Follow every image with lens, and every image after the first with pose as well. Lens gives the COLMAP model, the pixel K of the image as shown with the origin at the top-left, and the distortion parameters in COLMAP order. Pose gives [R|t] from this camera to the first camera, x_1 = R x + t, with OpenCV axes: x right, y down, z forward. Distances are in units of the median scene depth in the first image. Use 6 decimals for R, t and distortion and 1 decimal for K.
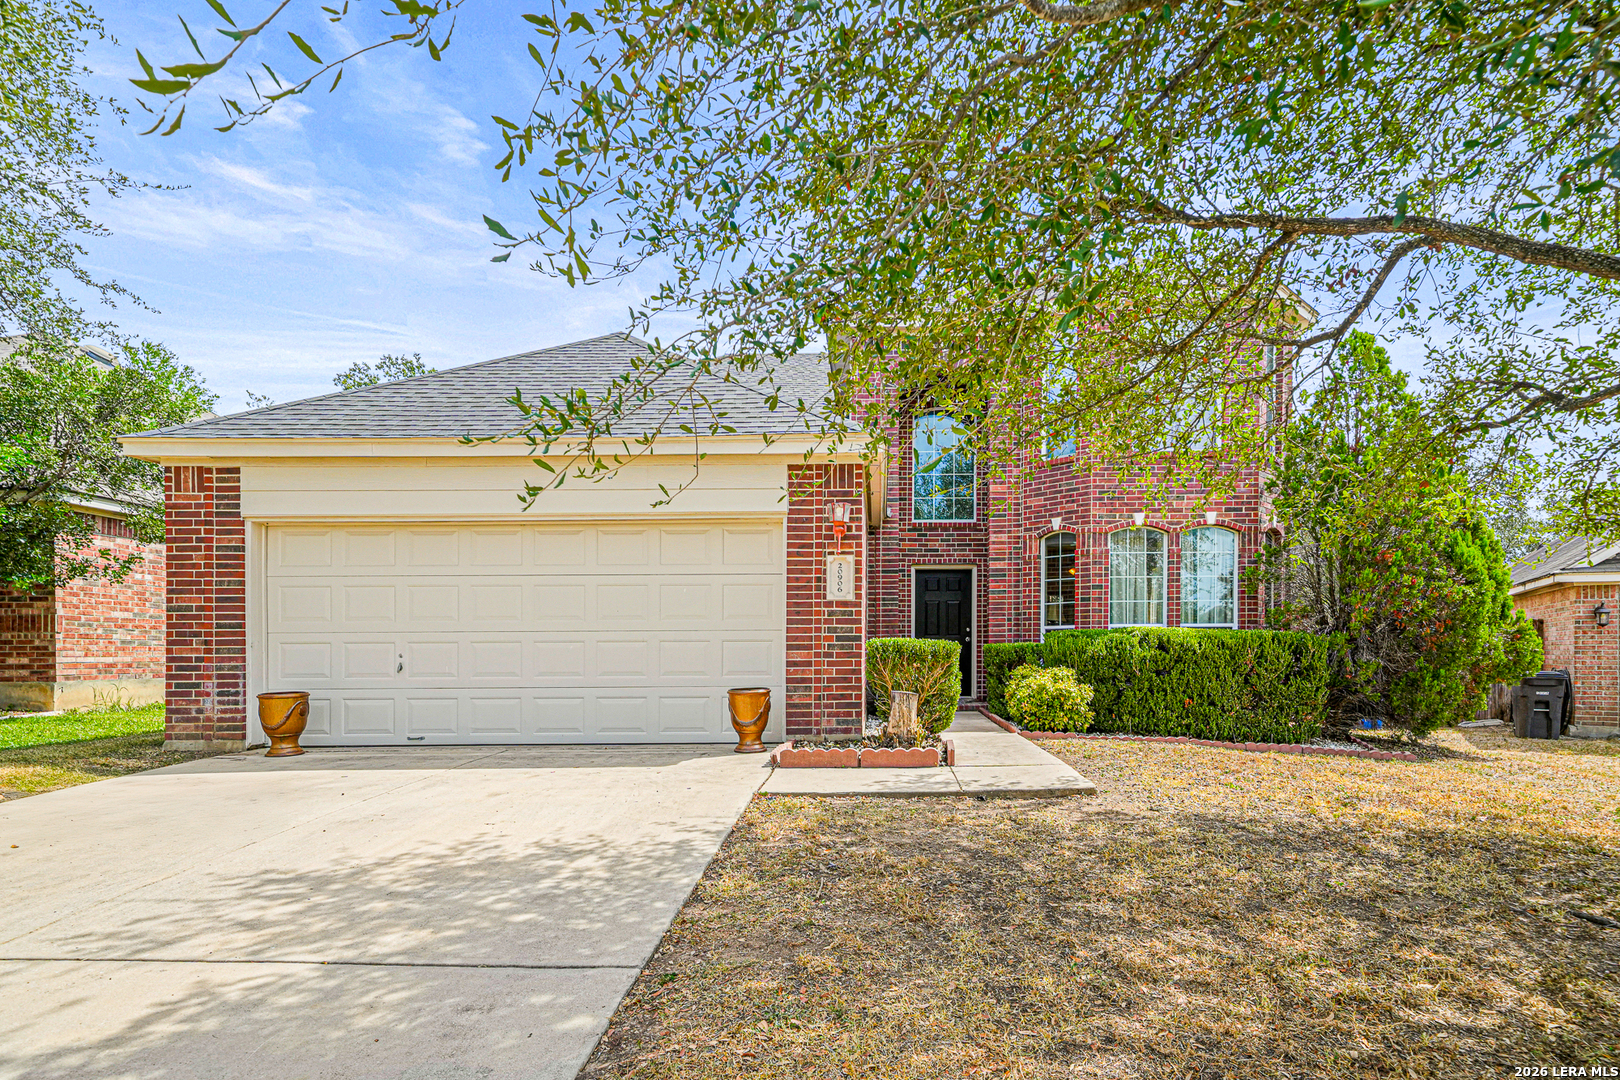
lens RADIAL K [[831.1, 0, 833.0], [0, 831.1, 651.7], [0, 0, 1]] dist [0.035270, -0.000054]
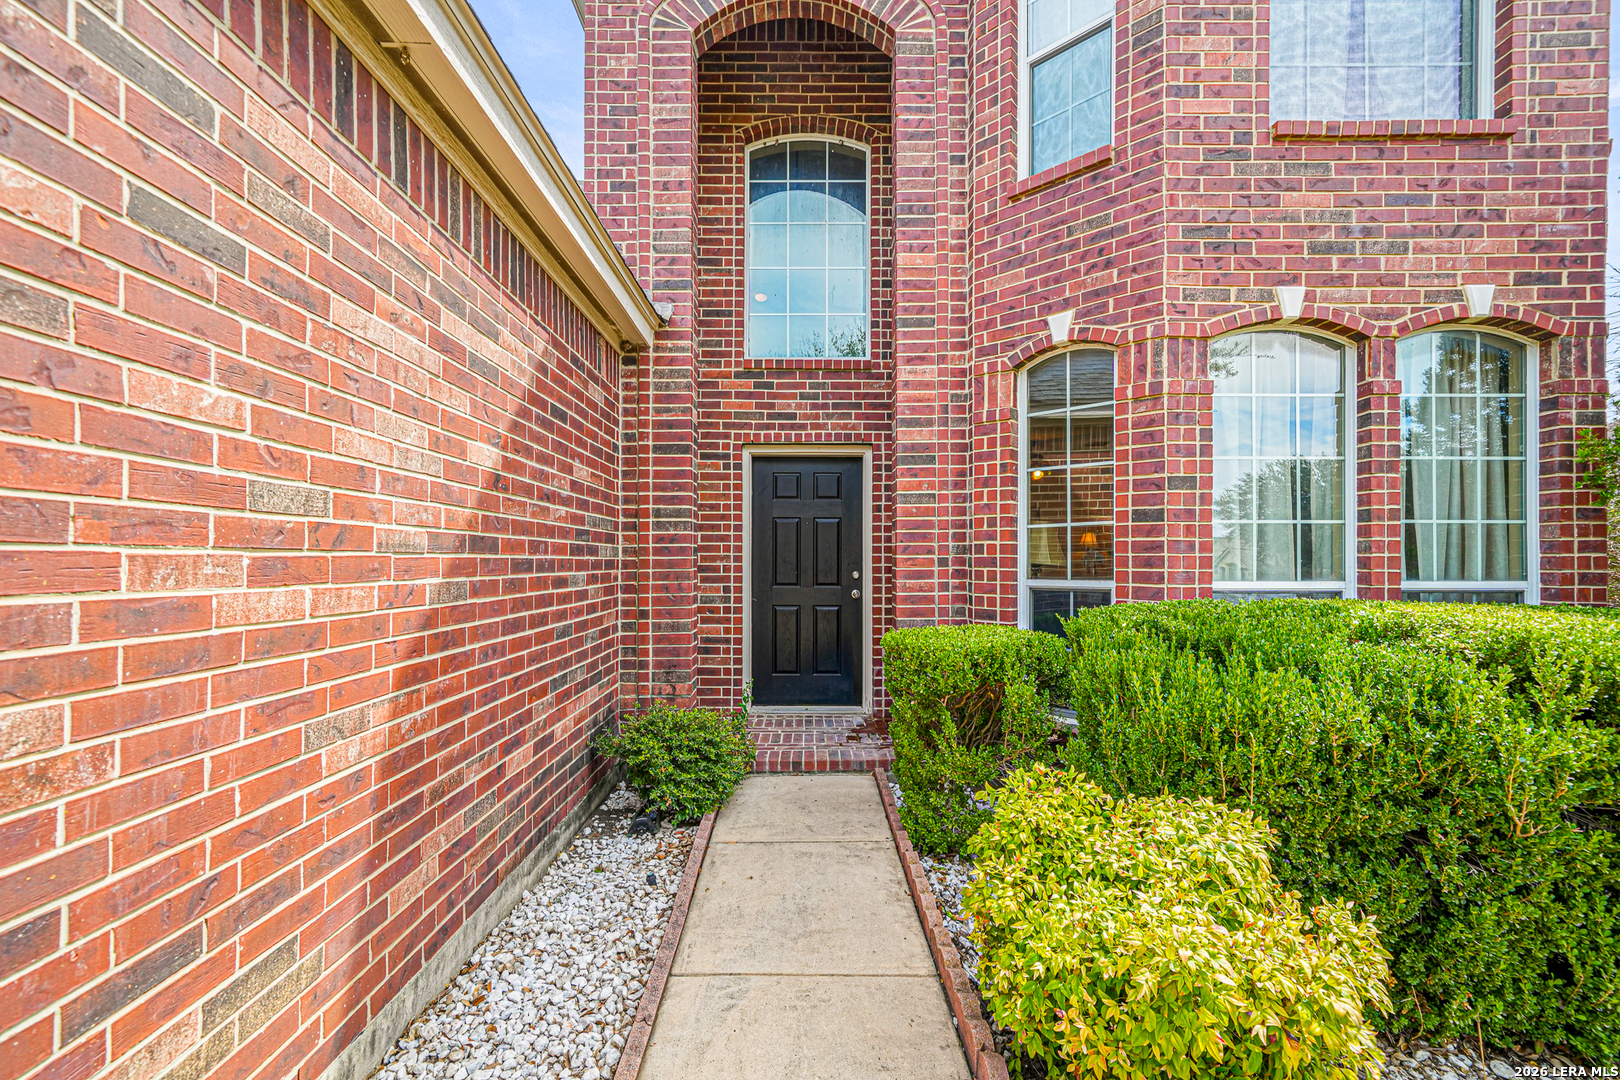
lens RADIAL K [[701.0, 0, 804.8], [0, 701.0, 556.5], [0, 0, 1]] dist [0.003670, 0.002339]
pose [[0.998670, 0.002378, 0.051506, 0.186081], [-0.002005, 0.999971, -0.007286, -0.058903], [-0.051522, 0.007173, 0.998646, 0.977874]]
